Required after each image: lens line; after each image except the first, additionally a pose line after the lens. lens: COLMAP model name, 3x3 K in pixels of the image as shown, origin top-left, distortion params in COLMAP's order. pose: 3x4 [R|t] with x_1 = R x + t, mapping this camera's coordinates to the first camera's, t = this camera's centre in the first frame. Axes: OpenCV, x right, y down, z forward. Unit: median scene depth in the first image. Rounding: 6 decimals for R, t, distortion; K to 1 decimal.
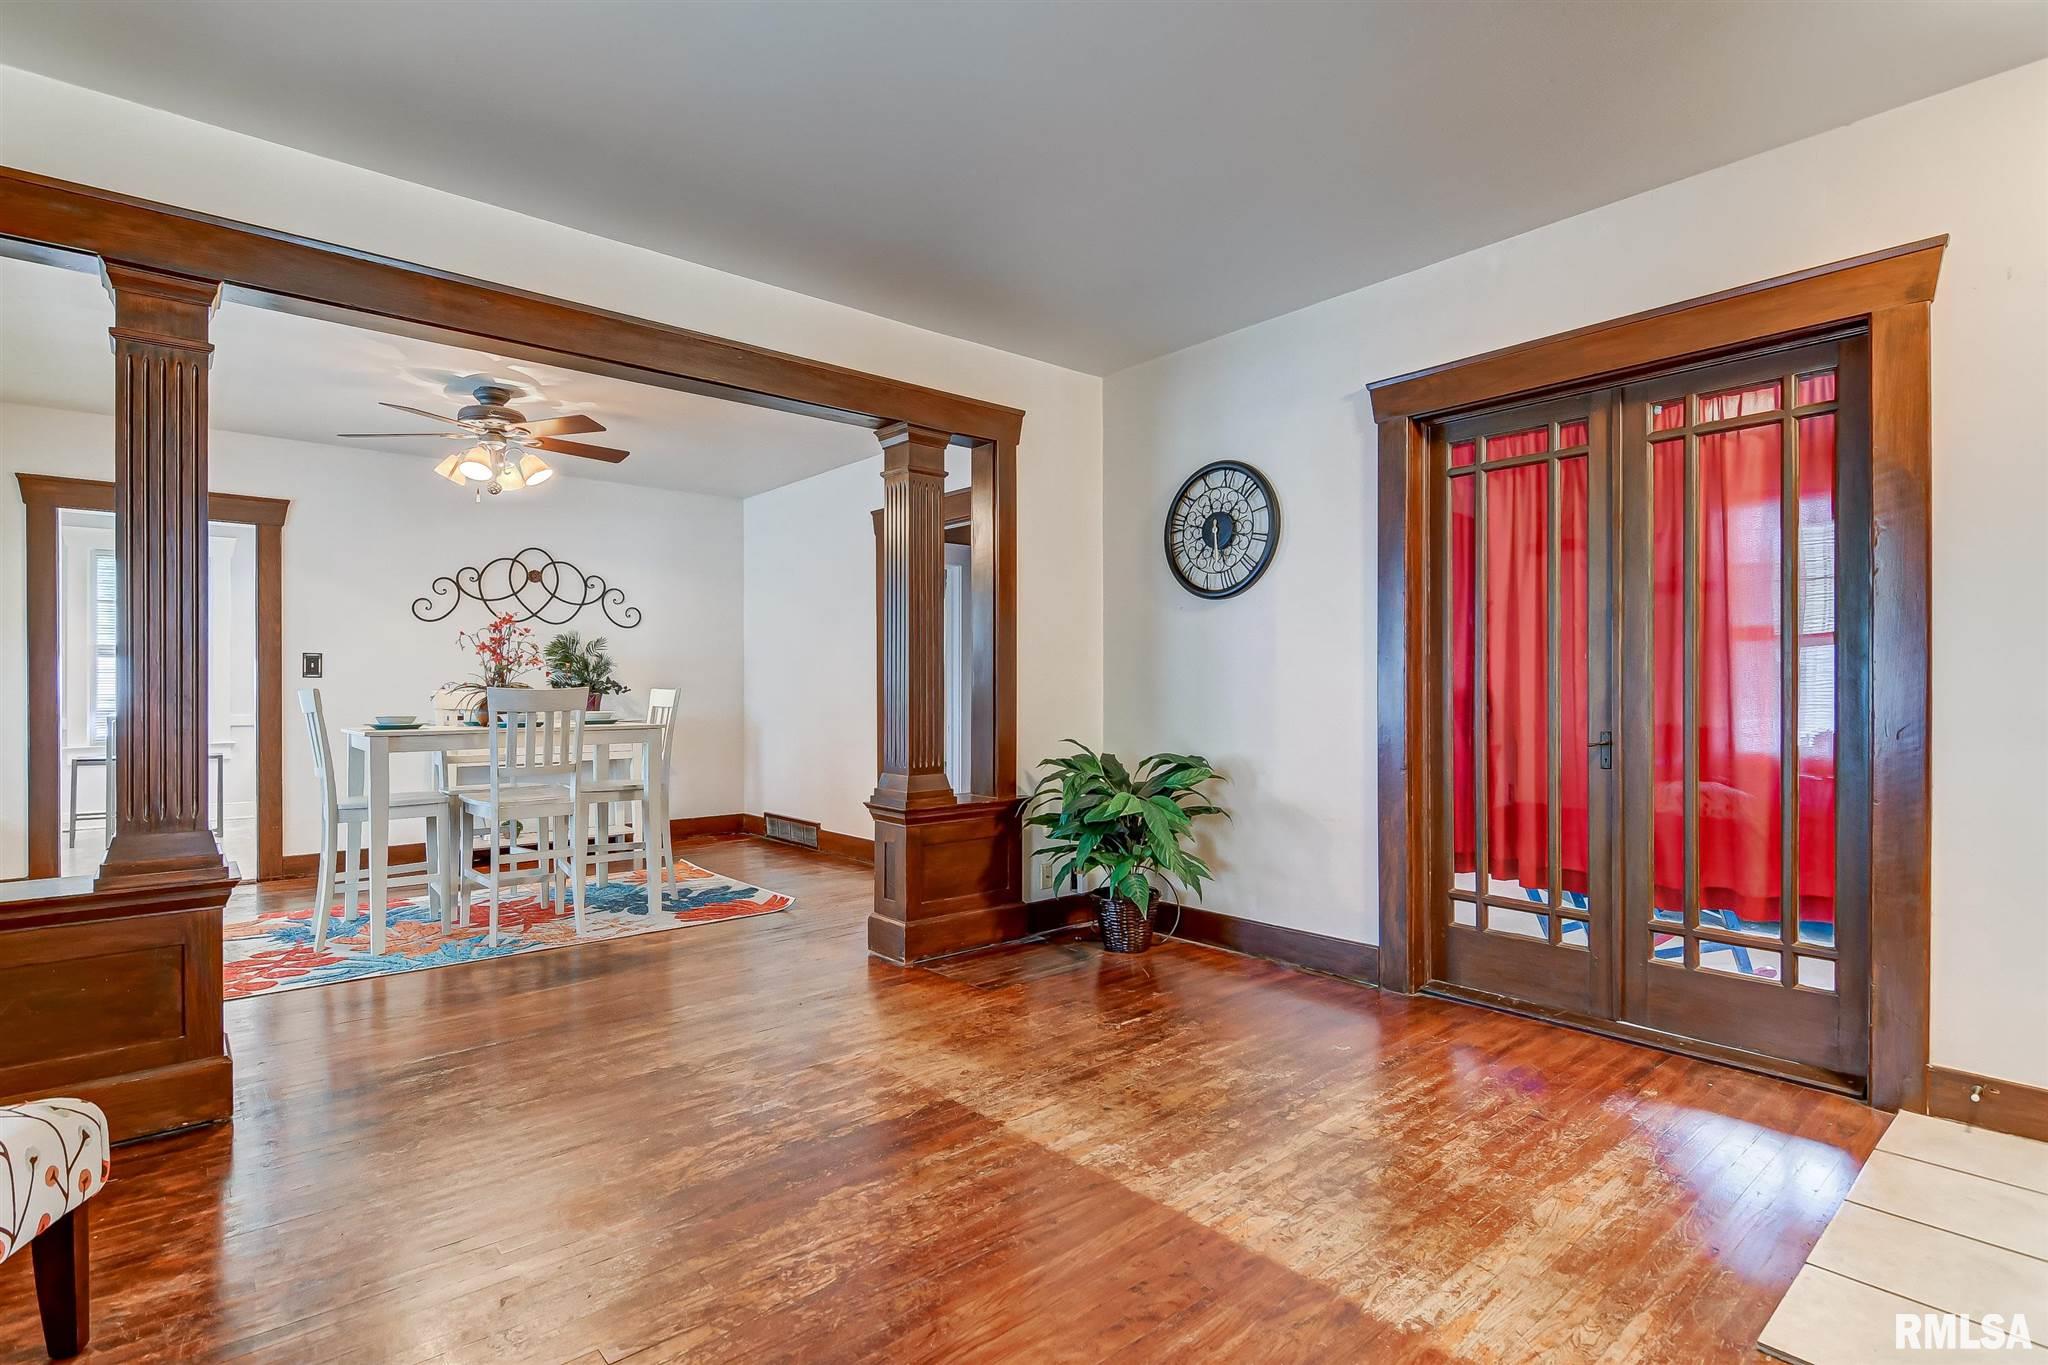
lens RADIAL K [[984.4, 0, 1009.0], [0, 984.4, 686.4], [0, 0, 1]] dist [0.004164, -0.000353]
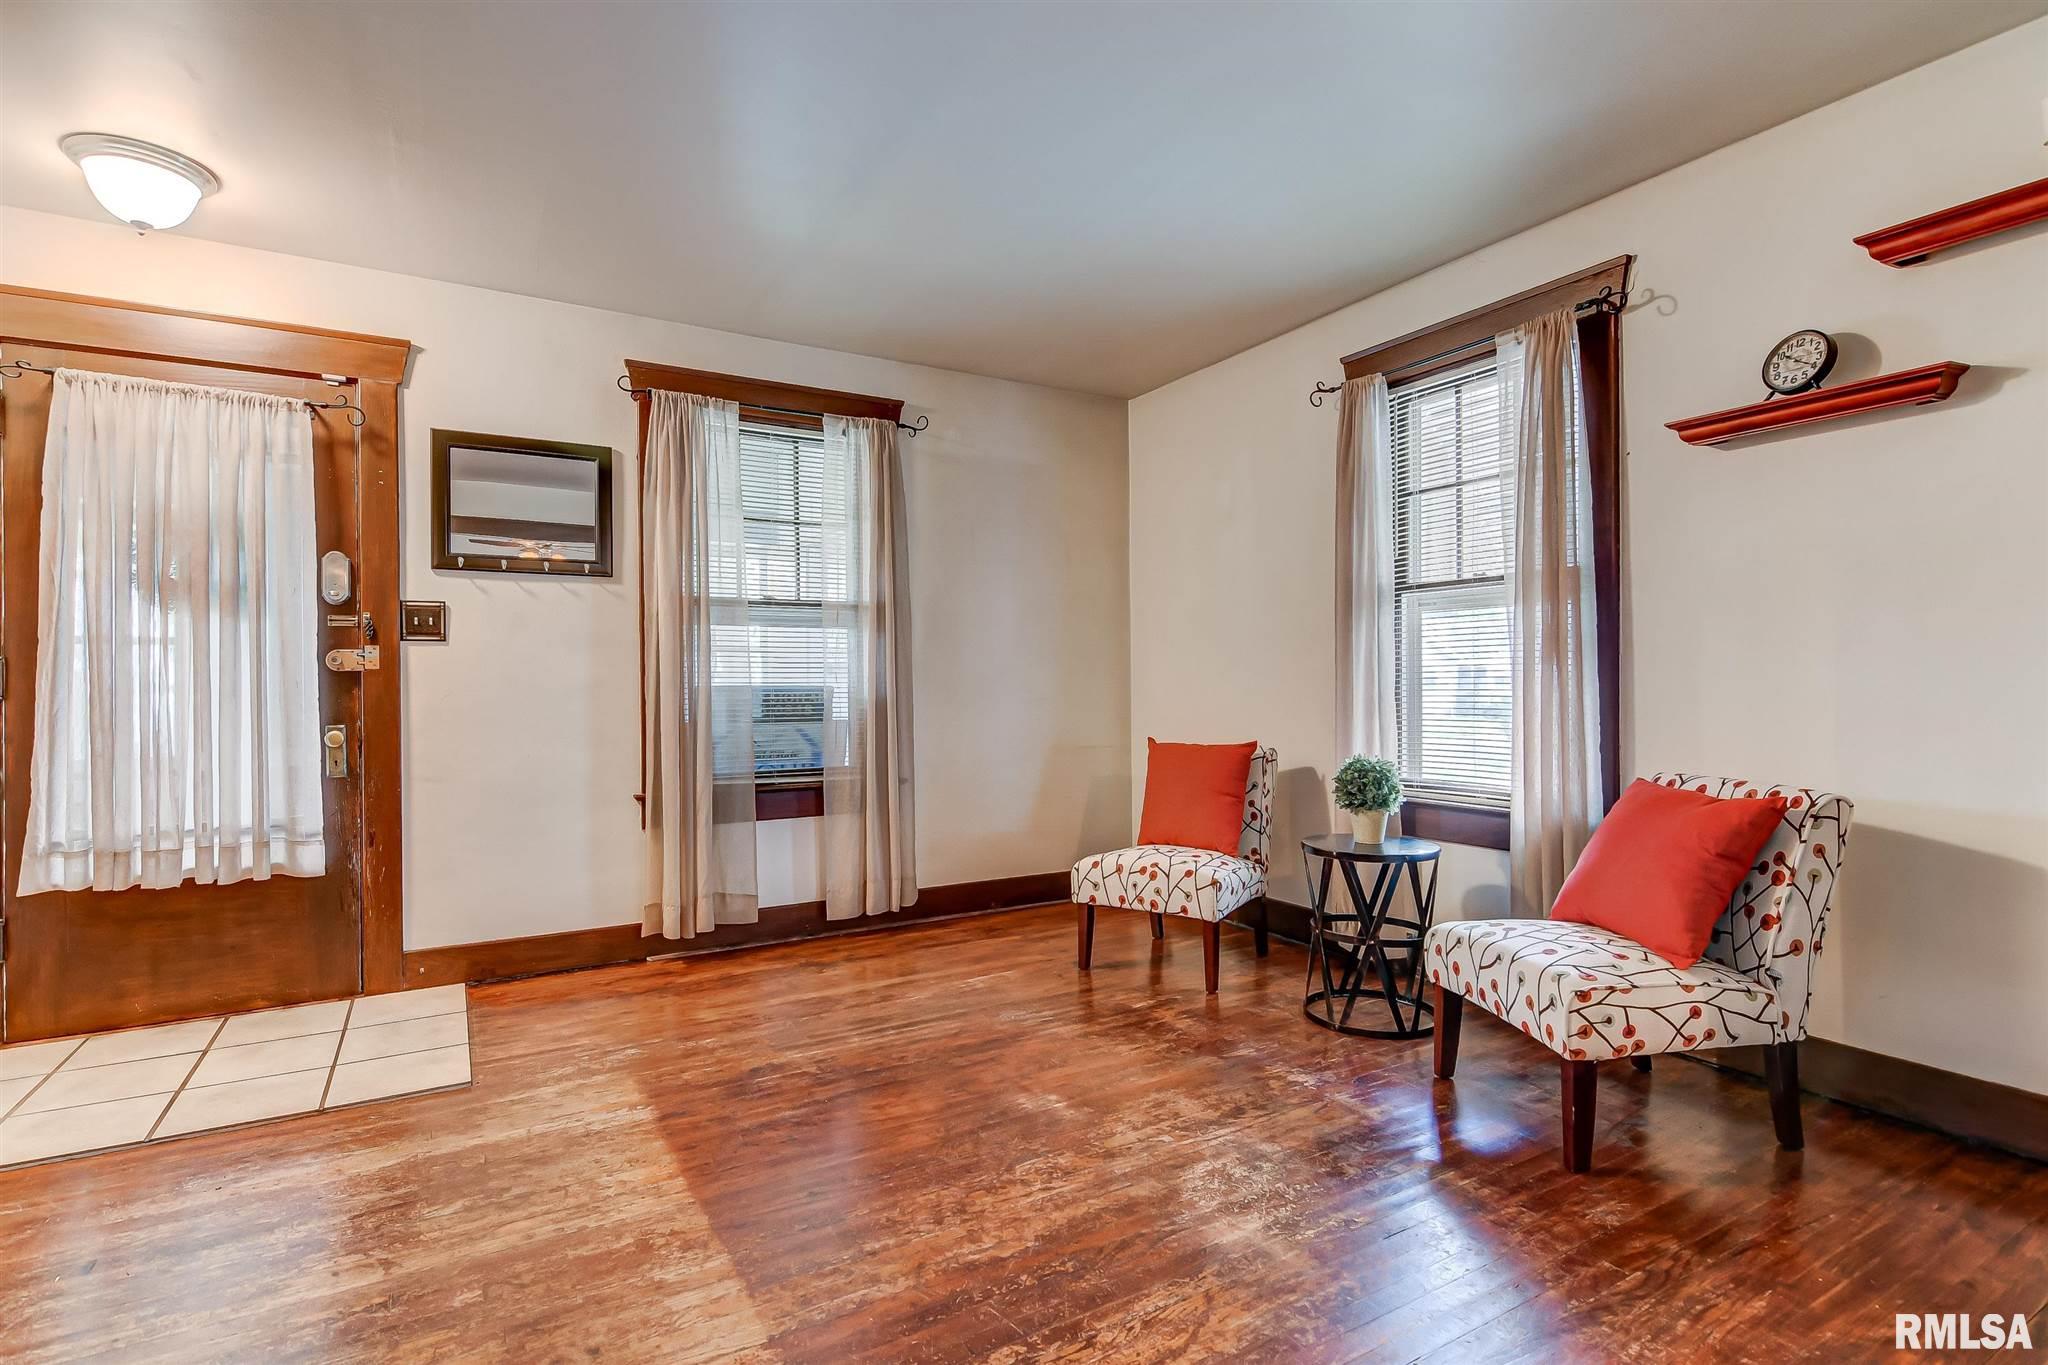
lens RADIAL K [[984.4, 0, 1009.0], [0, 984.4, 686.4], [0, 0, 1]] dist [0.004164, -0.000353]
pose [[-0.983397, 0.008970, 0.181247, -0.173931], [0.008861, 0.999960, -0.001407, 0.003295], [-0.181253, 0.000222, -0.983437, 0.972878]]
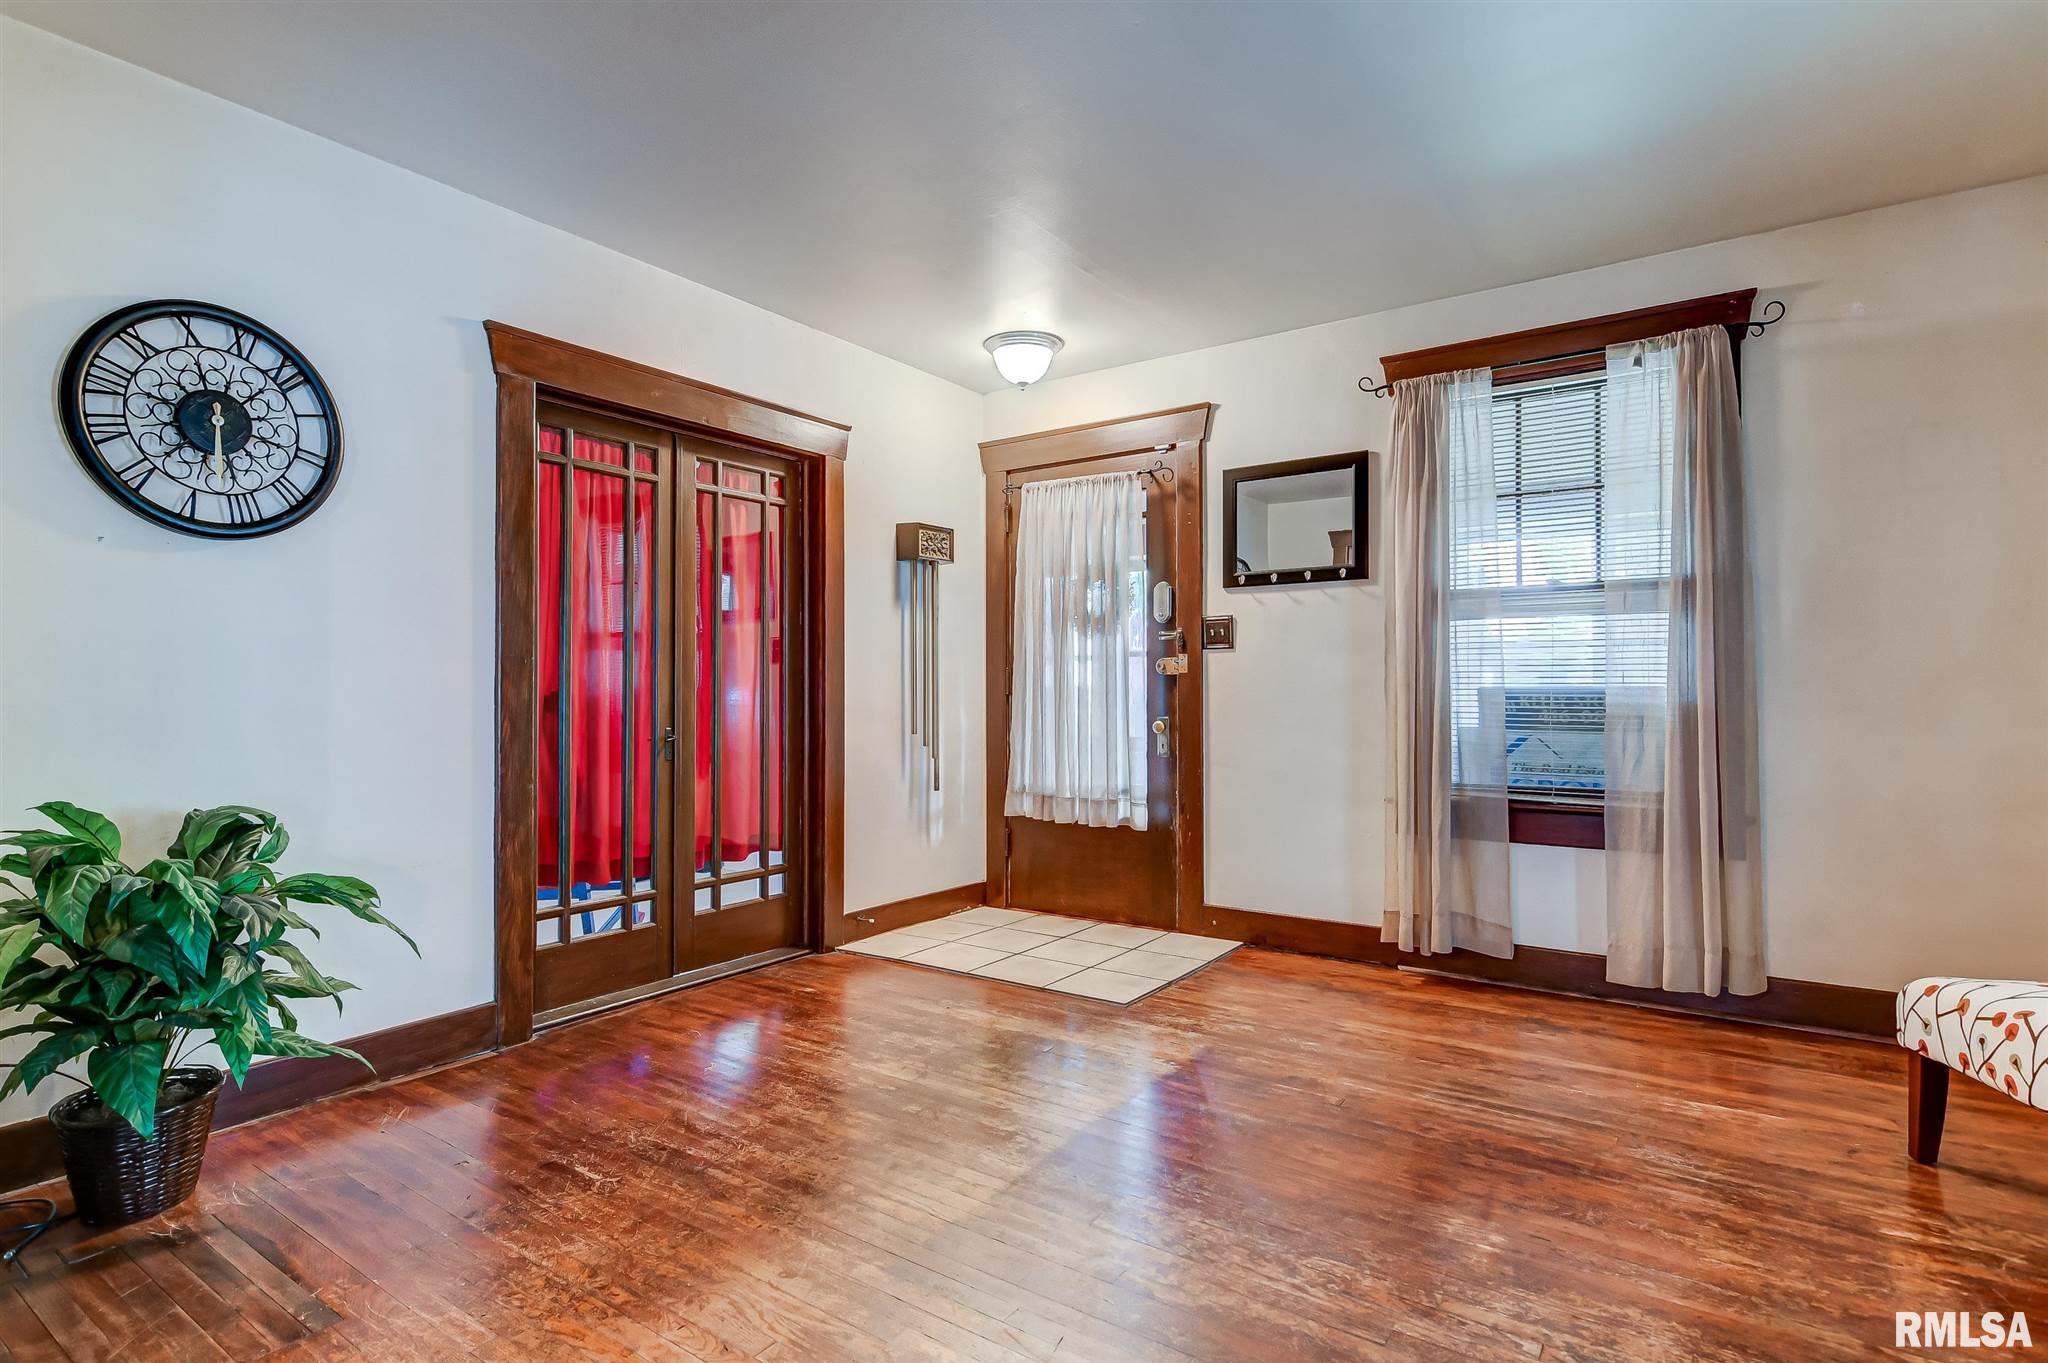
lens RADIAL K [[1036.2, 0, 1010.4], [0, 1036.2, 686.0], [0, 0, 1]] dist [0.029892, -0.016414]
pose [[-0.248784, 0.007087, 0.968533, -0.513873], [0.001027, 0.999975, -0.007053, 0.004220], [-0.968558, -0.000760, -0.248785, 0.699352]]
